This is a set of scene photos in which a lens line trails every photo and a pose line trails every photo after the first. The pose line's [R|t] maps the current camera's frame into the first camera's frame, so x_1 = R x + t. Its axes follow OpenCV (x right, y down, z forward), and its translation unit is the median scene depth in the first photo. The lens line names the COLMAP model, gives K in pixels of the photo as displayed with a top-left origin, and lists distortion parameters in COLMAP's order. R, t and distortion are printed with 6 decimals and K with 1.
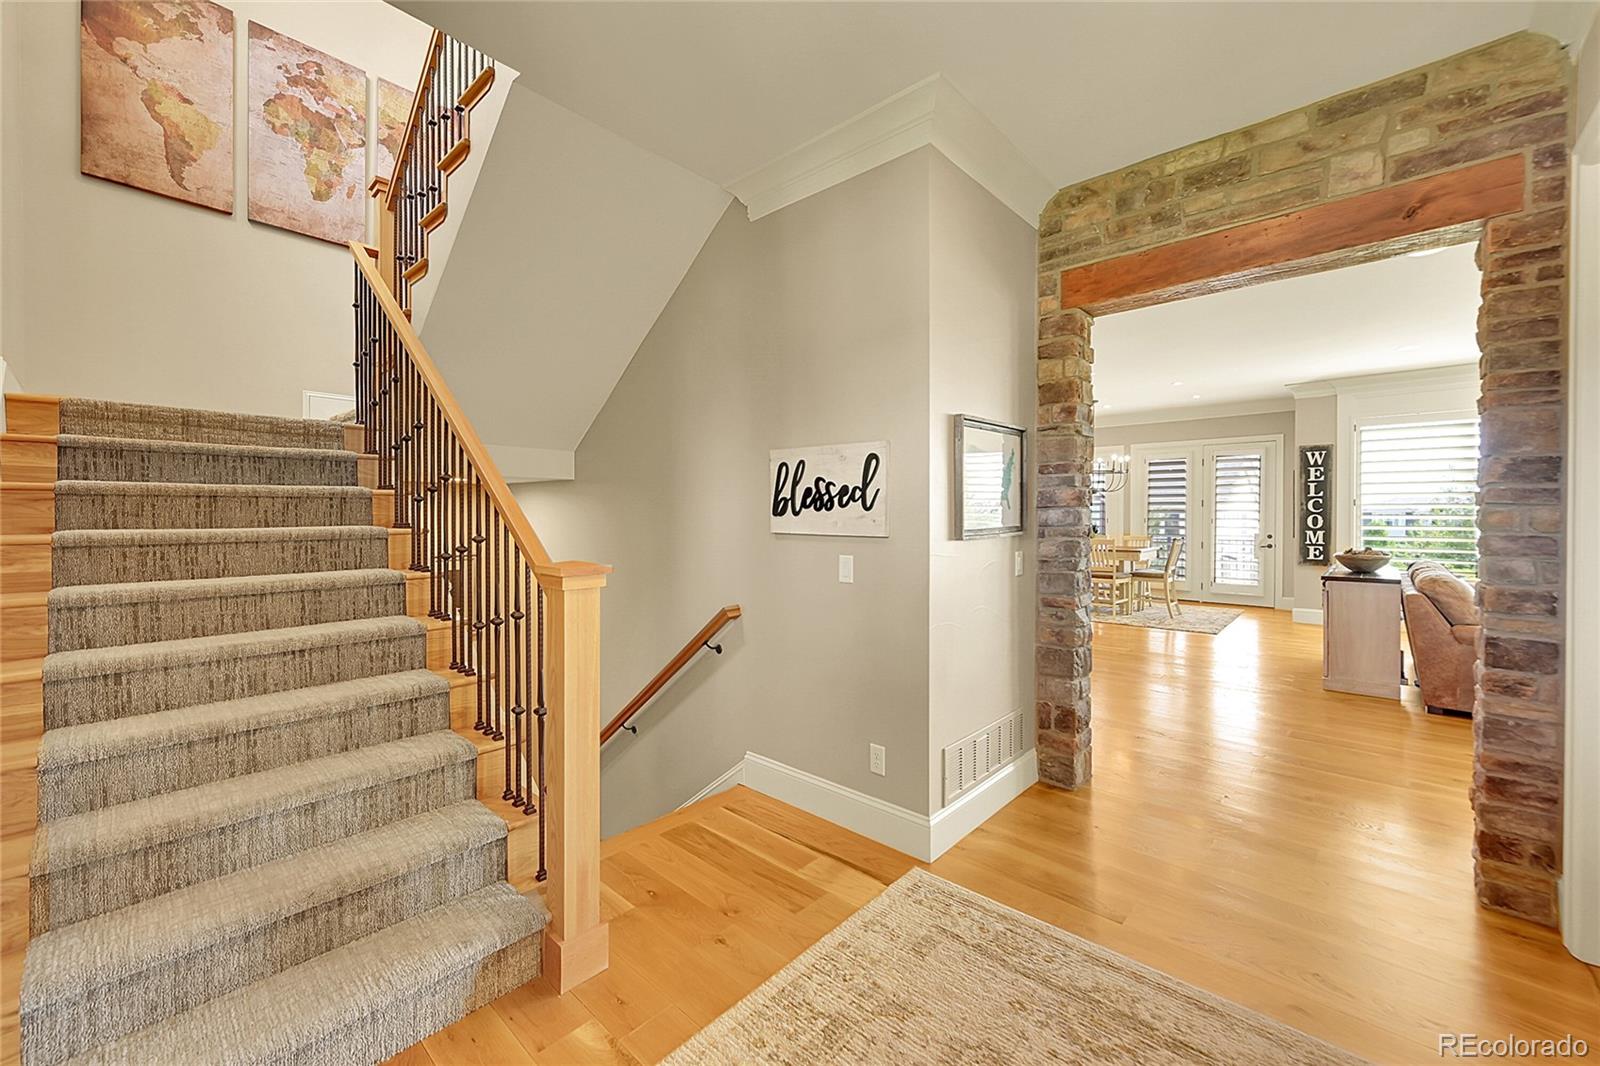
lens RADIAL K [[630.2, 0, 799.4], [0, 630.2, 530.8], [0, 0, 1]] dist [-0.001670, 0.000412]
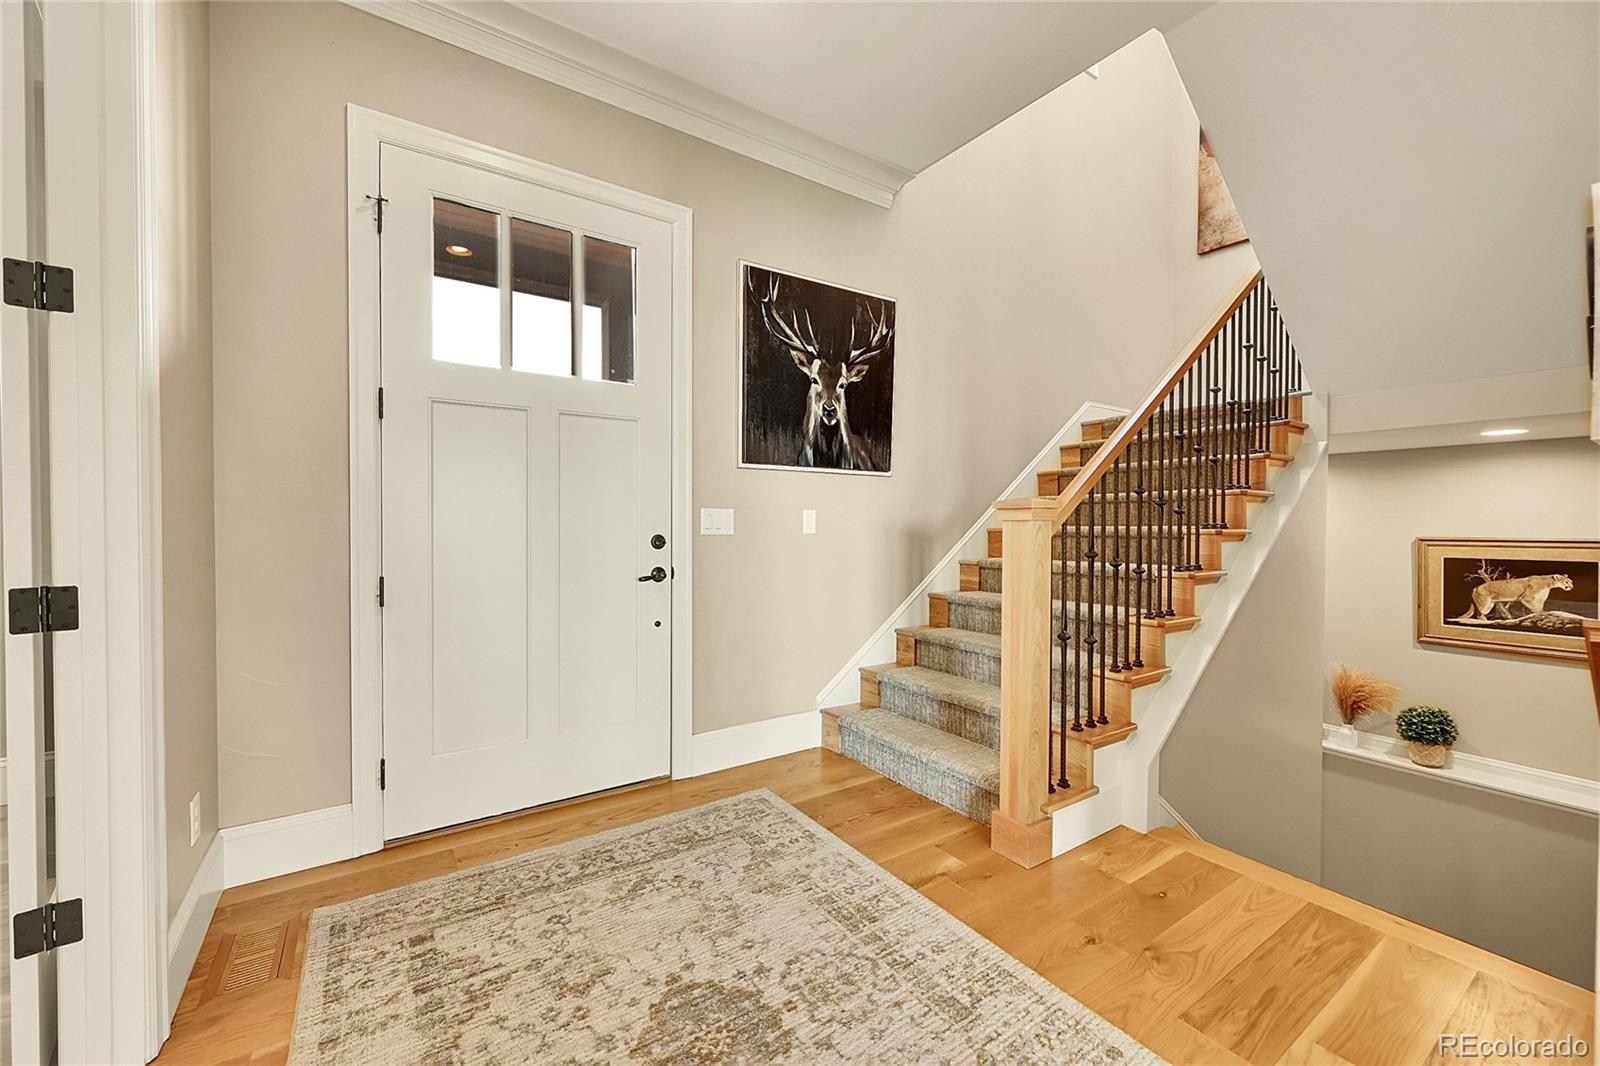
lens RADIAL K [[630.2, 0, 799.4], [0, 630.2, 530.8], [0, 0, 1]] dist [-0.001670, 0.000412]
pose [[-0.237268, 0.009758, -0.971395, 0.809322], [-0.025737, 0.999535, 0.016327, 0.099353], [0.971103, 0.028875, -0.236907, 0.828866]]
